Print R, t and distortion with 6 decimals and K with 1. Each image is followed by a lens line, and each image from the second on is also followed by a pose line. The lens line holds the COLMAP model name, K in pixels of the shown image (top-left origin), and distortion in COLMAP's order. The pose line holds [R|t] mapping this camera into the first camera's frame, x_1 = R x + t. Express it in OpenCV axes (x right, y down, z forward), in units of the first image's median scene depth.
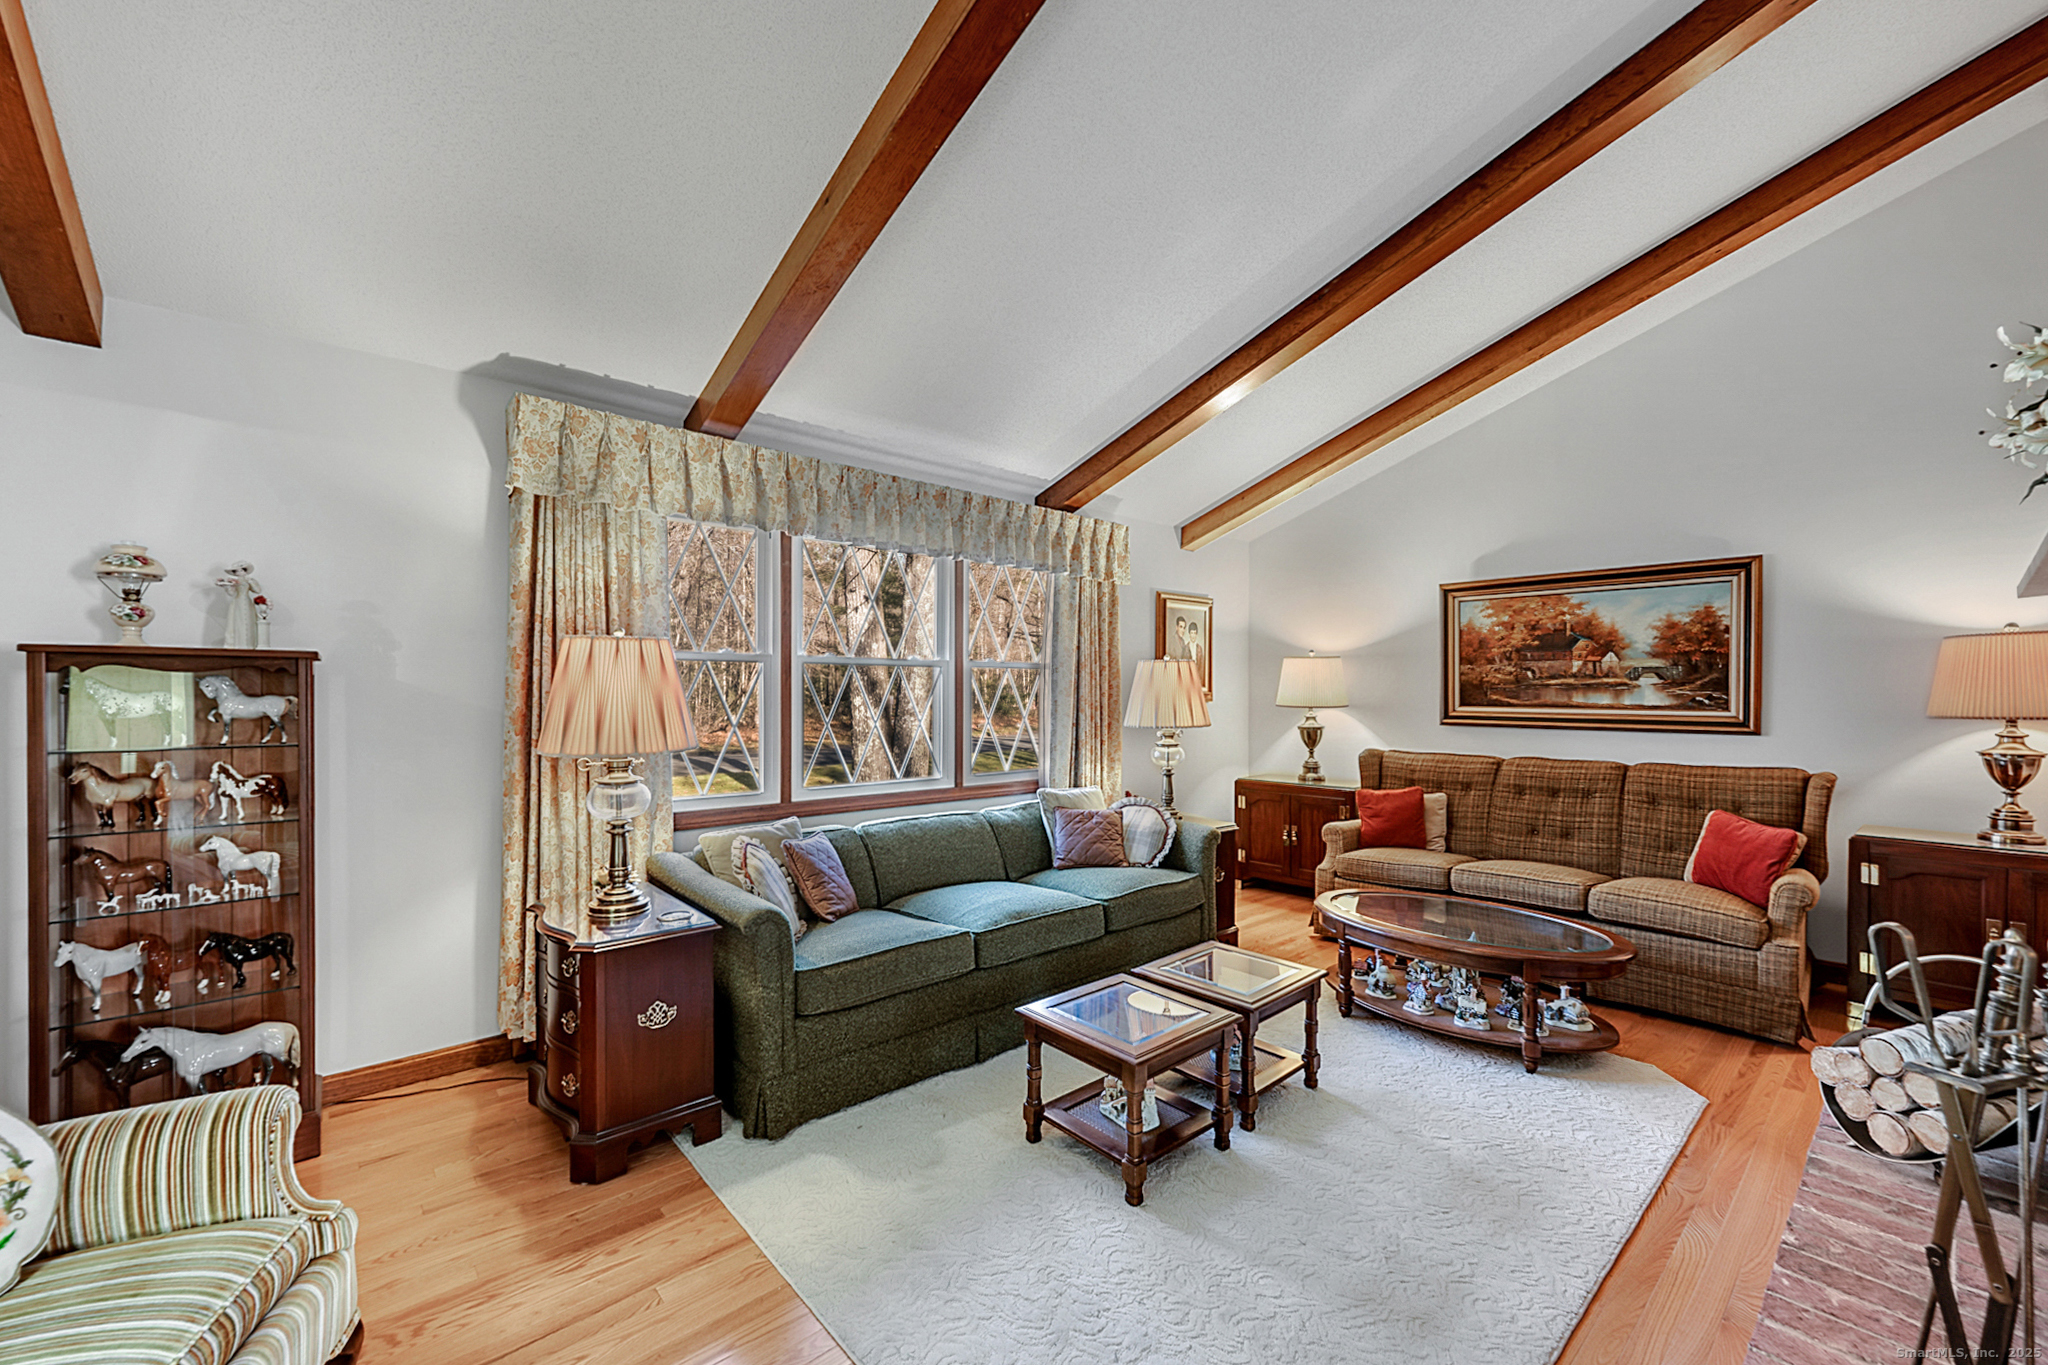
lens RADIAL K [[826.5, 0, 1018.3], [0, 826.5, 686.3], [0, 0, 1]] dist [-0.001259, 0.000417]
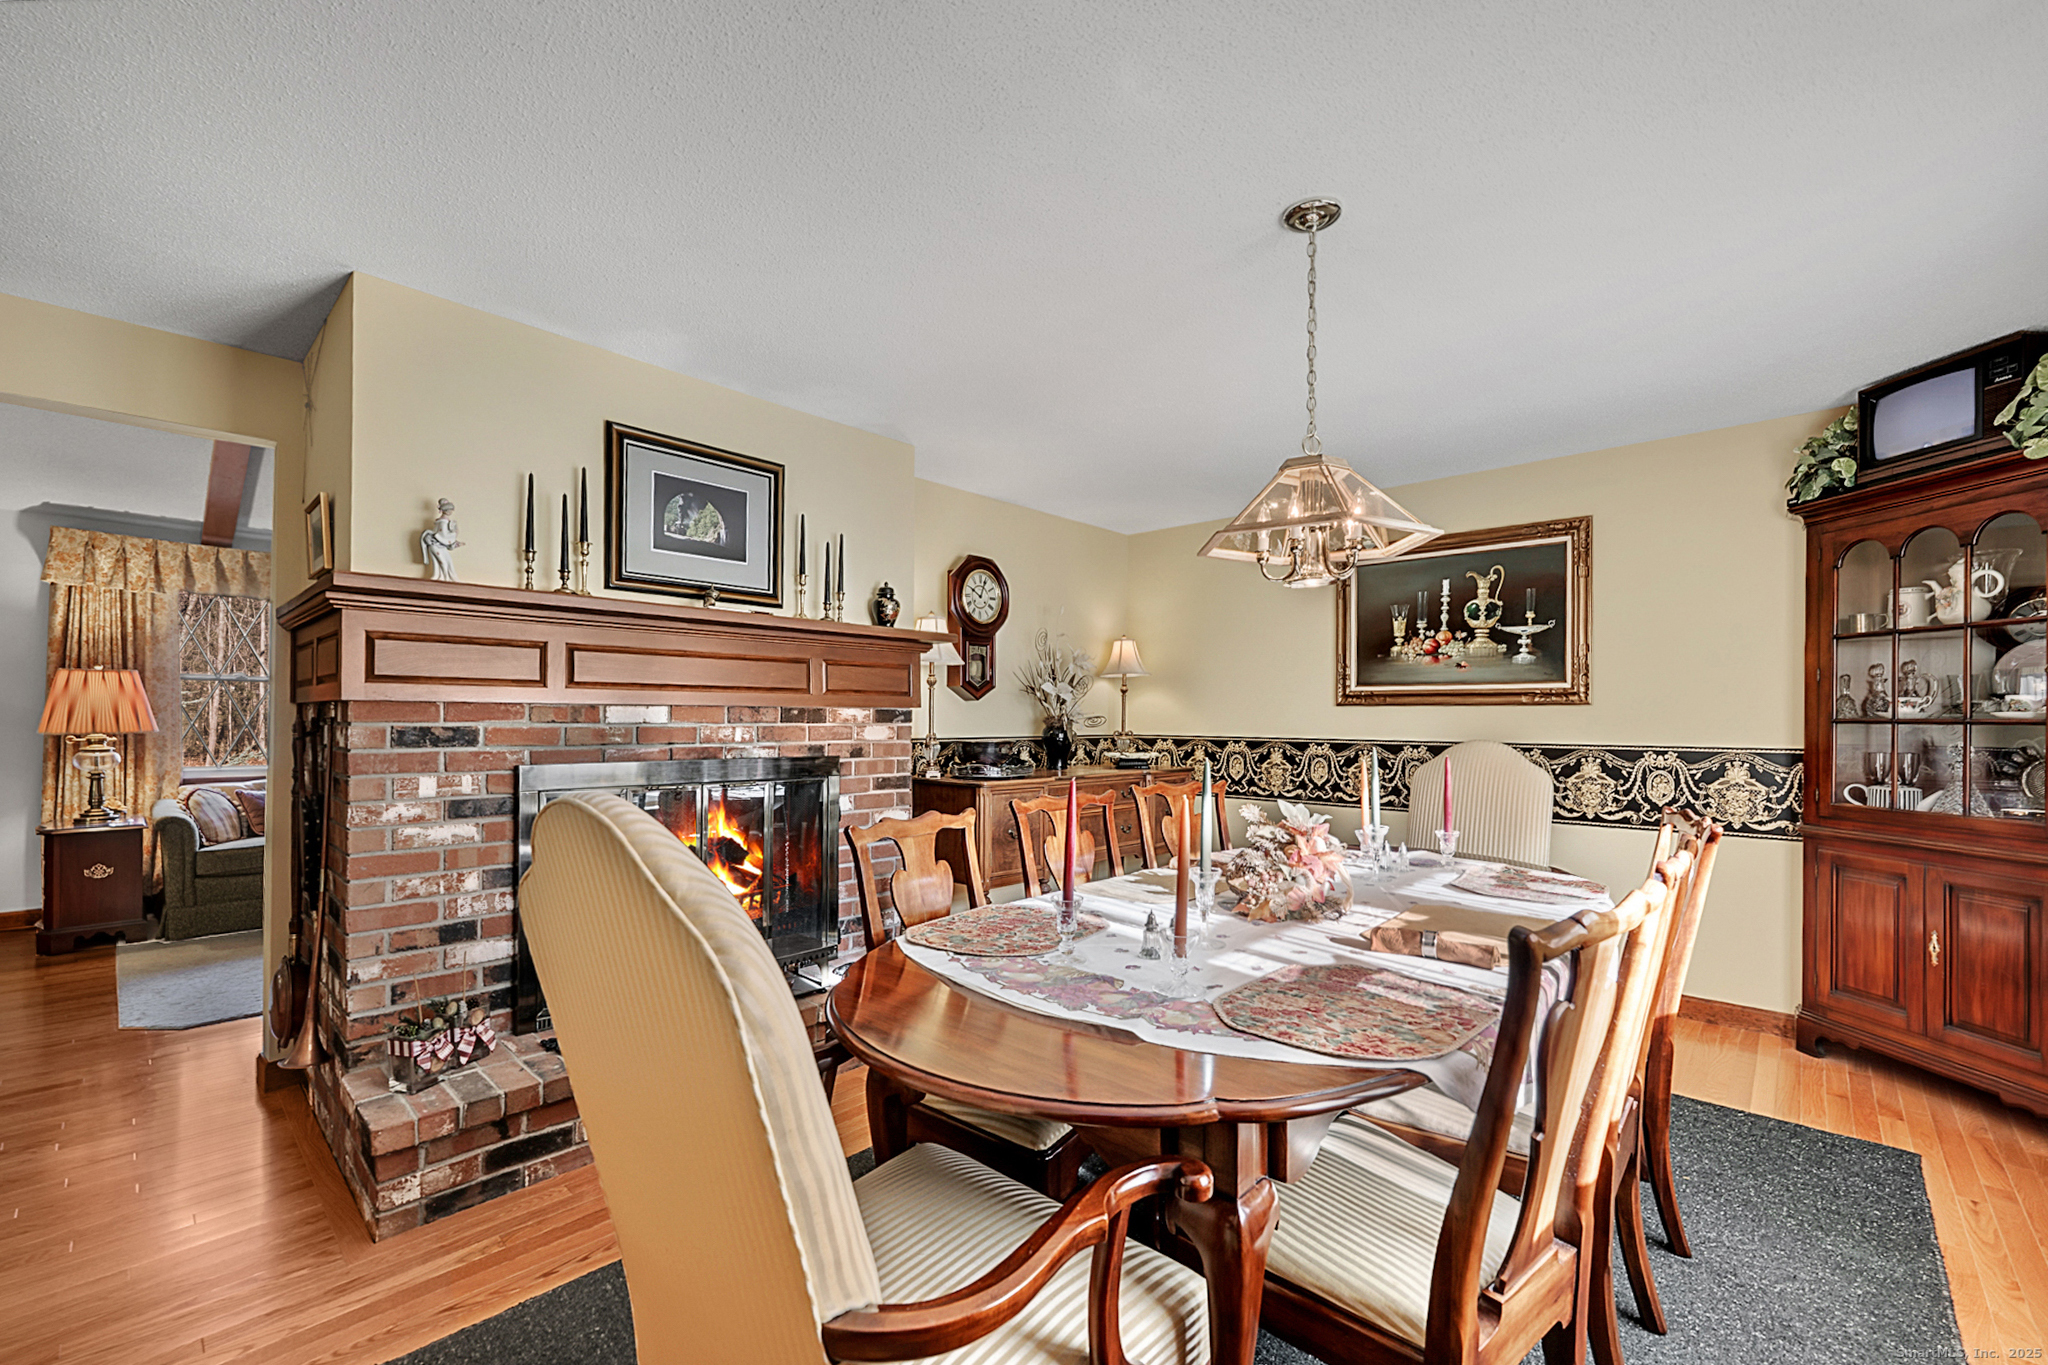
lens RADIAL K [[826.5, 0, 1002.6], [0, 826.5, 708.4], [0, 0, 1]] dist [-0.001259, 0.000417]
pose [[0.995254, 0.002363, 0.097278, 1.103751], [-0.001886, 0.999986, -0.005003, 0.025179], [-0.097288, 0.004796, 0.995245, -0.828763]]
